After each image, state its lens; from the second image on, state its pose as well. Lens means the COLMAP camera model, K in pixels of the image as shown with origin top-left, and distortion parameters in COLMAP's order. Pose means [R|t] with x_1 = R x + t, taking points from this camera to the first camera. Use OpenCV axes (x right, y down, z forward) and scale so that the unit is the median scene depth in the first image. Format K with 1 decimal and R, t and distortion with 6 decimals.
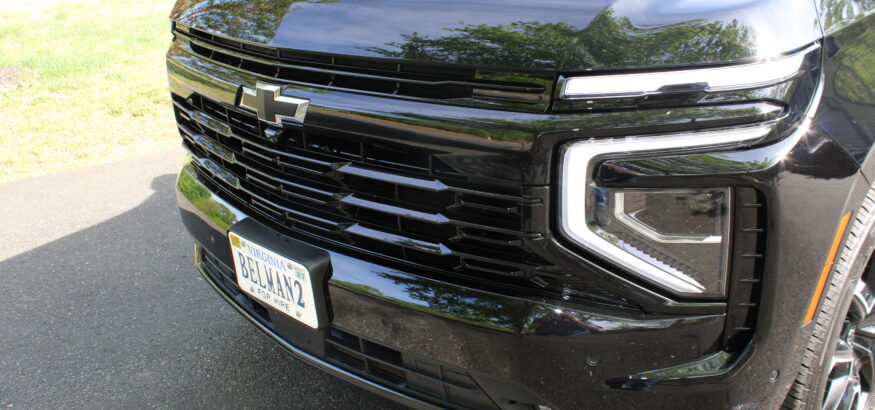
lens RADIAL K [[752.3, 0, 438.1], [0, 752.3, 182.3], [0, 0, 1]] dist [-0.091768, 0.012669]
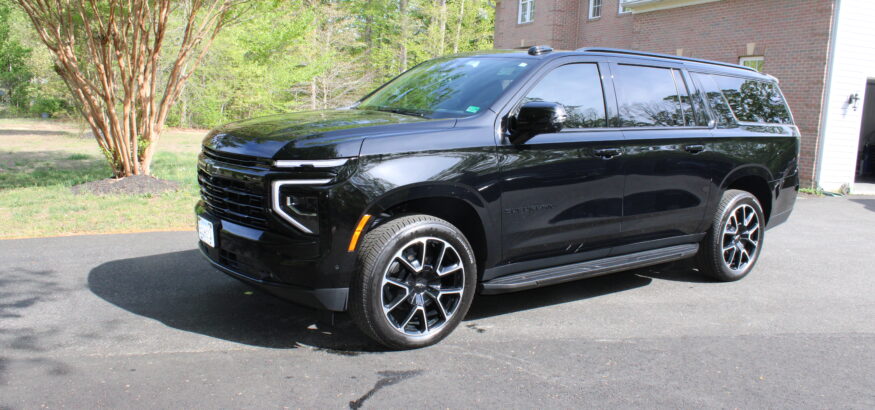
lens RADIAL K [[654.6, 0, 437.5], [0, 654.6, 205.0], [0, 0, 1]] dist [-0.136053, 0.000849]
pose [[0.979817, 0.098138, -0.174150, 1.031287], [-0.130801, 0.973555, -0.187301, 0.369223], [0.151164, 0.206300, 0.966742, -1.217817]]
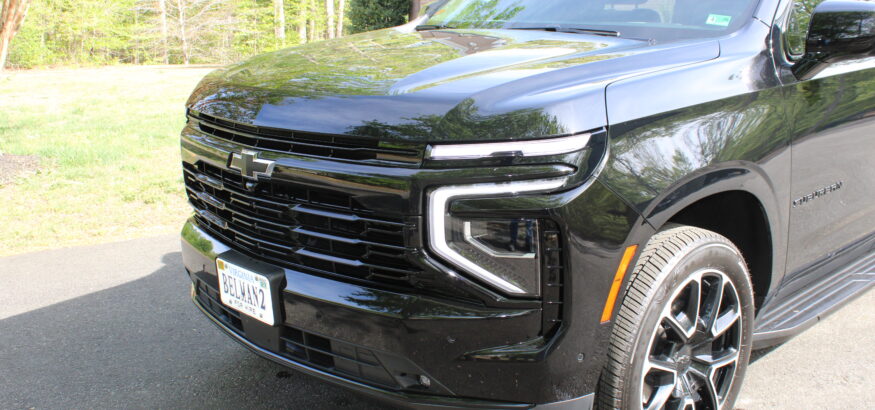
lens RADIAL K [[812.5, 0, 437.5], [0, 812.5, 205.0], [0, 0, 1]] dist [-0.069063, -0.006521]
pose [[0.998733, 0.035866, -0.035297, 0.180126], [-0.039979, 0.991511, -0.123723, 0.140607], [0.030560, 0.124978, 0.991689, -0.489764]]
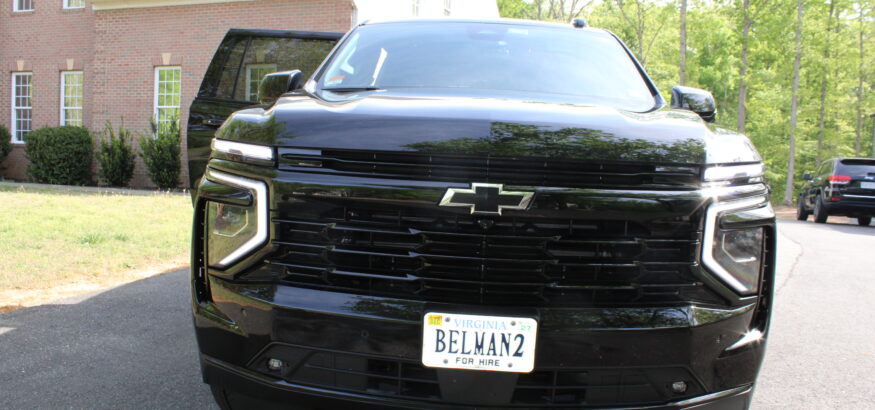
lens RADIAL K [[665.9, 0, 437.5], [0, 665.9, 205.0], [0, 0, 1]] dist [-0.068438, 0.000099]
pose [[0.780934, 0.006872, 0.624576, -0.943971], [0.151369, 0.968050, -0.199915, 0.116016], [-0.605995, 0.250662, 0.754943, 0.164932]]
